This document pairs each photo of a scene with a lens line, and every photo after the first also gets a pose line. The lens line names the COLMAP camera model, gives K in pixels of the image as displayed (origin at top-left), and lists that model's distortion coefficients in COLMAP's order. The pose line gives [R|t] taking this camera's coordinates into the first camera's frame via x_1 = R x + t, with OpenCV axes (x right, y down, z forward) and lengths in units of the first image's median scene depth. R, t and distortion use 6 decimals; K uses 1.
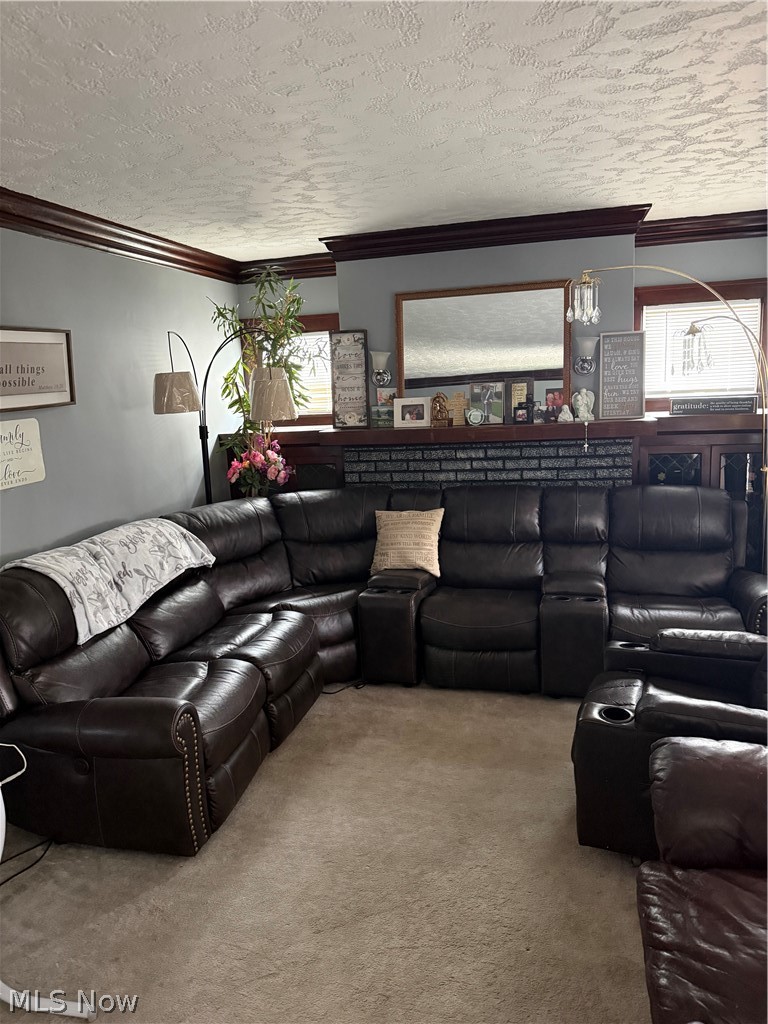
lens RADIAL K [[724.2, 0, 381.8], [0, 724.2, 499.6], [0, 0, 1]] dist [0.065920, -0.110742]
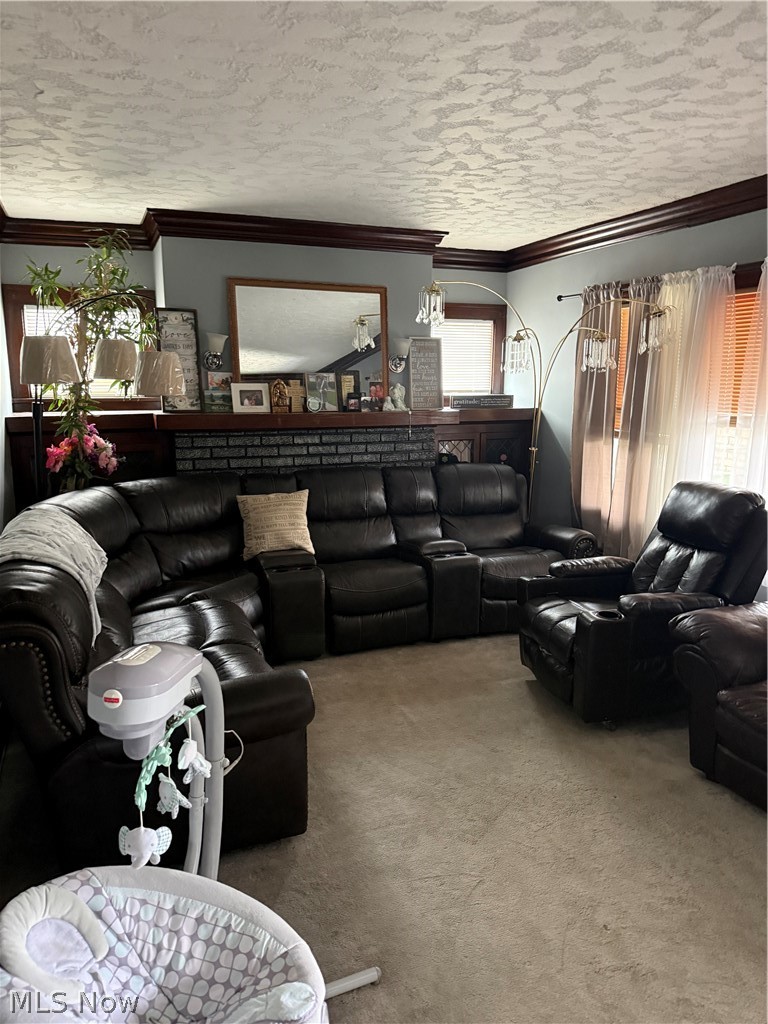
lens RADIAL K [[718.2, 0, 384.0], [0, 718.2, 512.0], [0, 0, 1]] dist [0.068739, -0.097602]
pose [[0.795955, -0.053726, 0.602967, -0.435452], [0.055668, 0.998329, 0.015469, 0.033025], [-0.602791, 0.021254, 0.797616, 0.100429]]
